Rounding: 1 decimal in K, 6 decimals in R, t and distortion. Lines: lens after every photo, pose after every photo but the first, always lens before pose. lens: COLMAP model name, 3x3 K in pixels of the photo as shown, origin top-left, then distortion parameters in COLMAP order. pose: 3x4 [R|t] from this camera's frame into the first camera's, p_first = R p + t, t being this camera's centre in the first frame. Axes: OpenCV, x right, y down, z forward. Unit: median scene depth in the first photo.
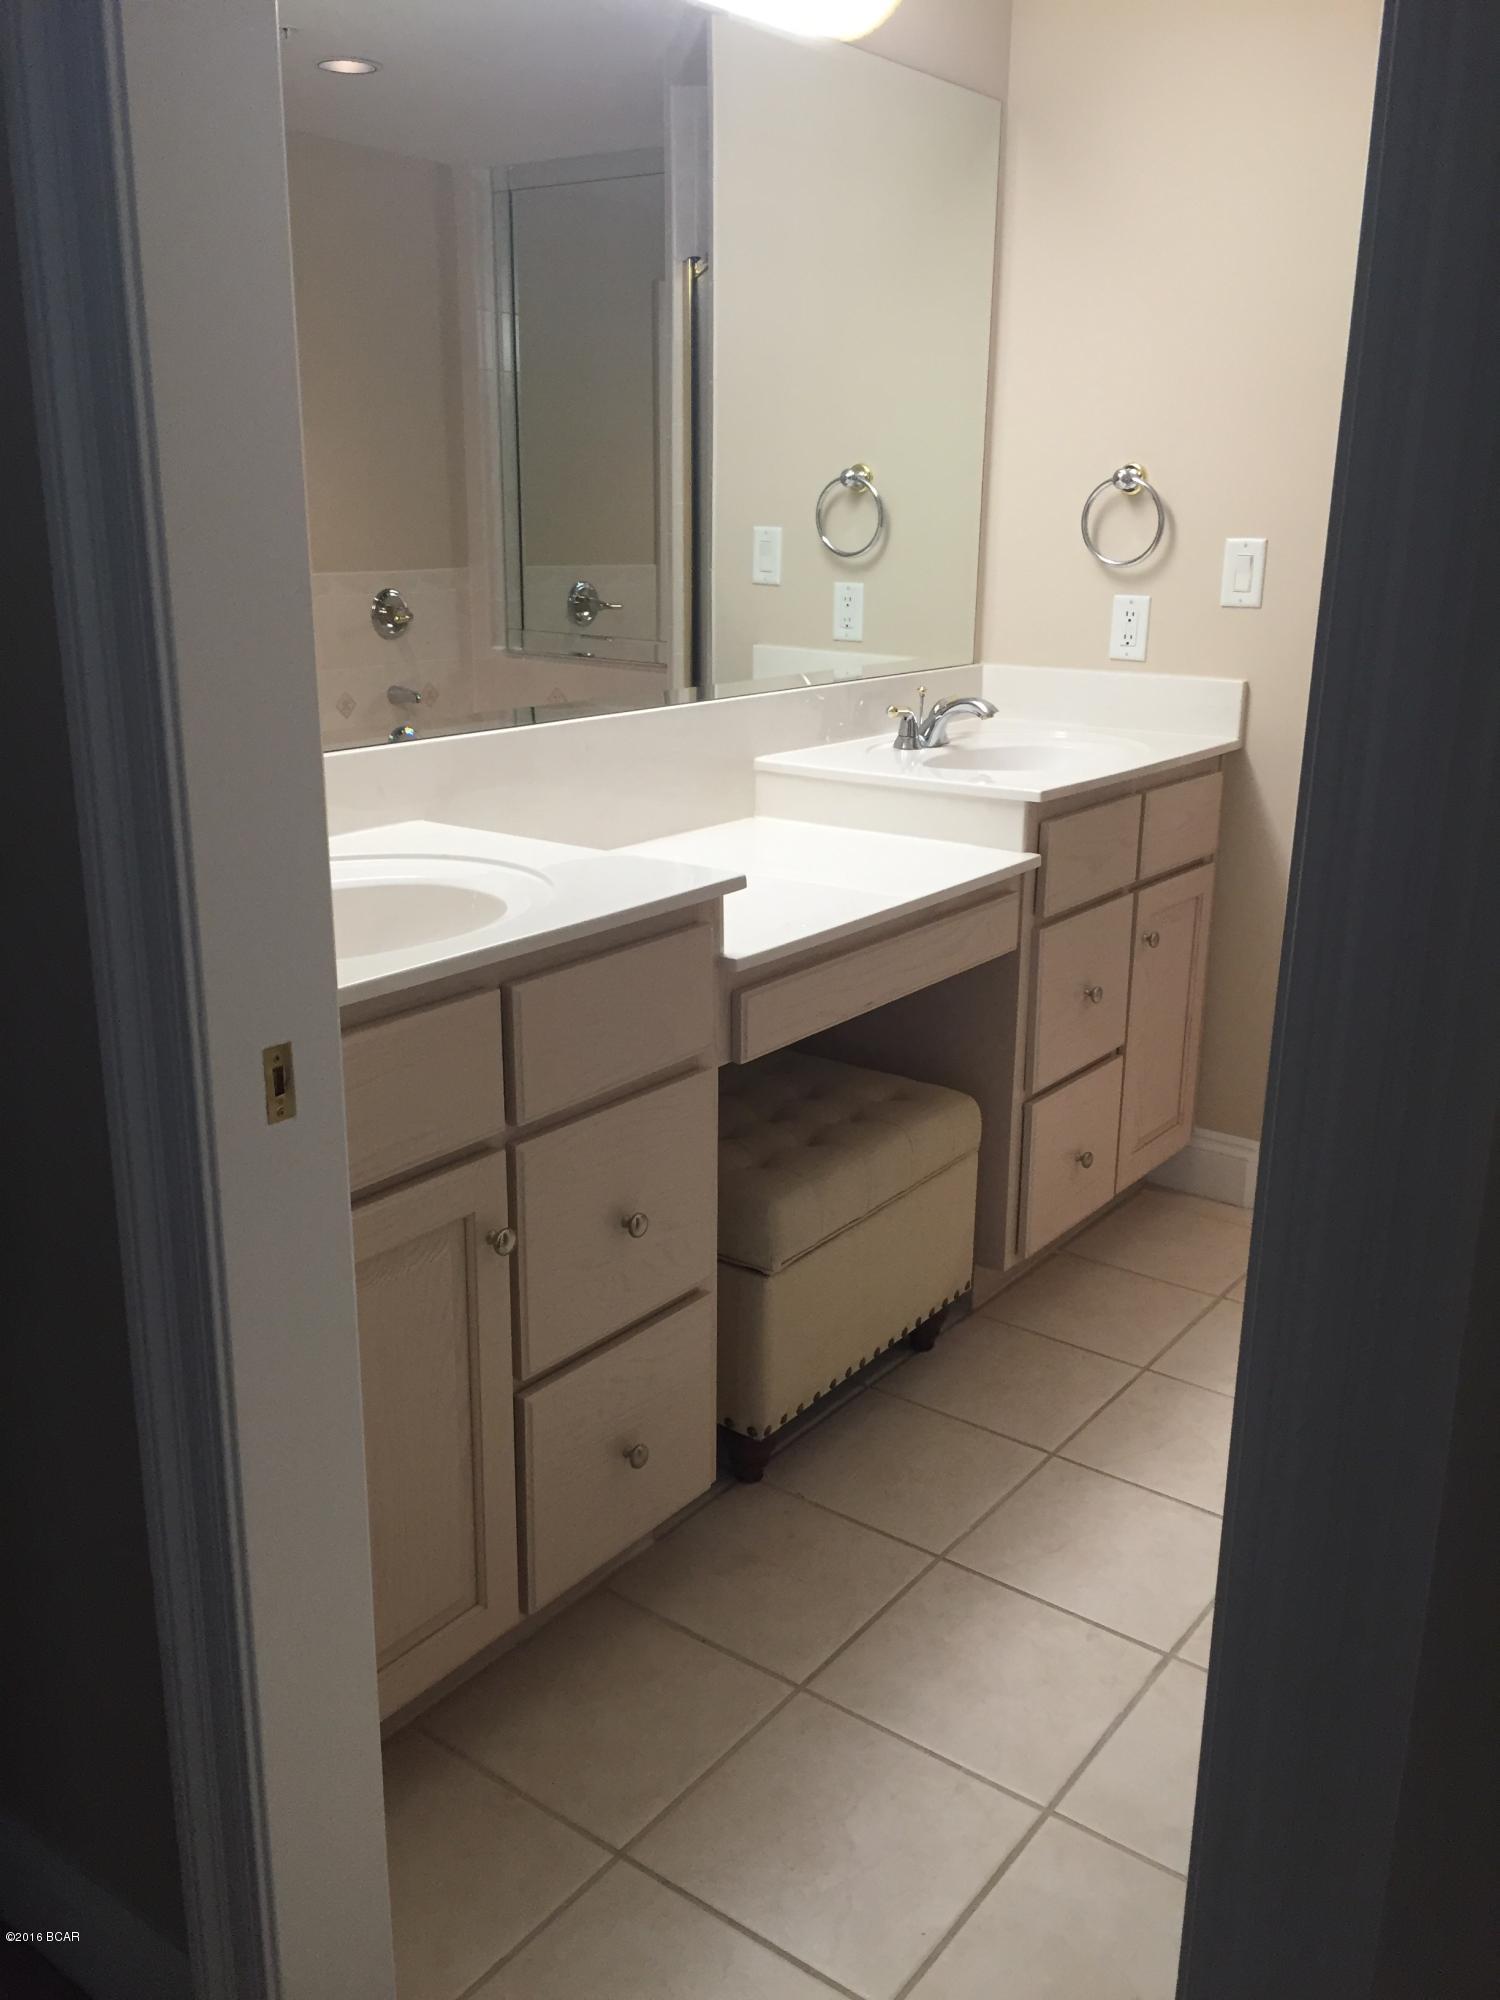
lens RADIAL K [[1710.2, 0, 754.8], [0, 1710.2, 1004.7], [0, 0, 1]] dist [0.073749, -0.109764]
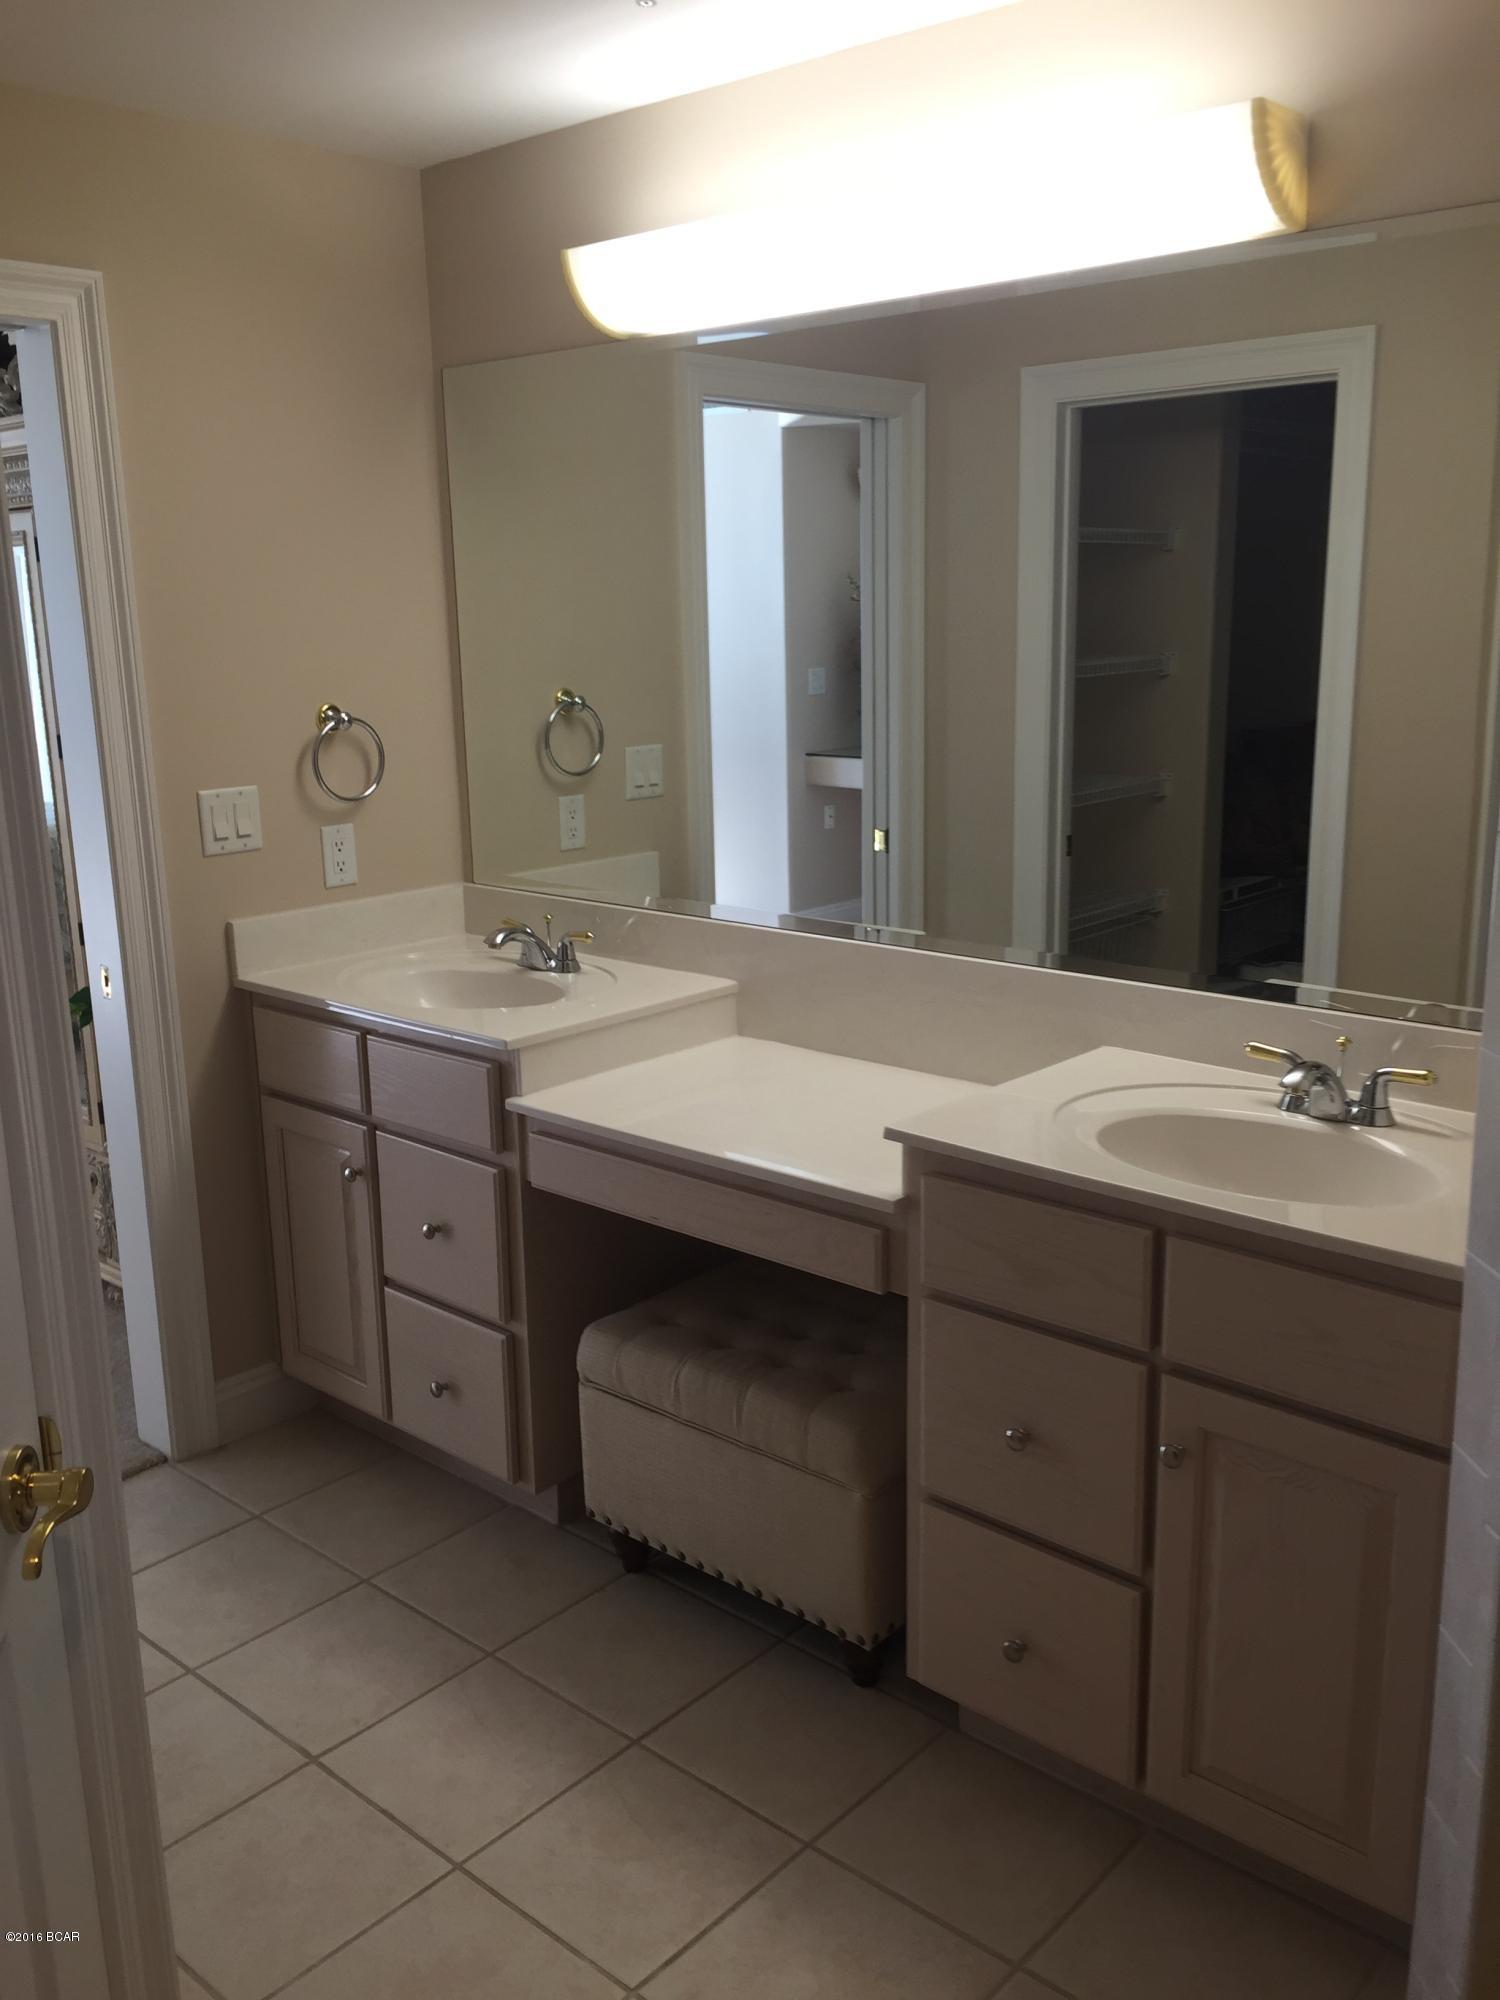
lens RADIAL K [[1710.2, 0, 754.8], [0, 1710.2, 1004.7], [0, 0, 1]] dist [0.073749, -0.109764]
pose [[-0.087780, 0.233979, -0.968271, 1.006616], [-0.260475, 0.932813, 0.249024, -0.385483], [0.961482, 0.274070, -0.020936, 0.970986]]
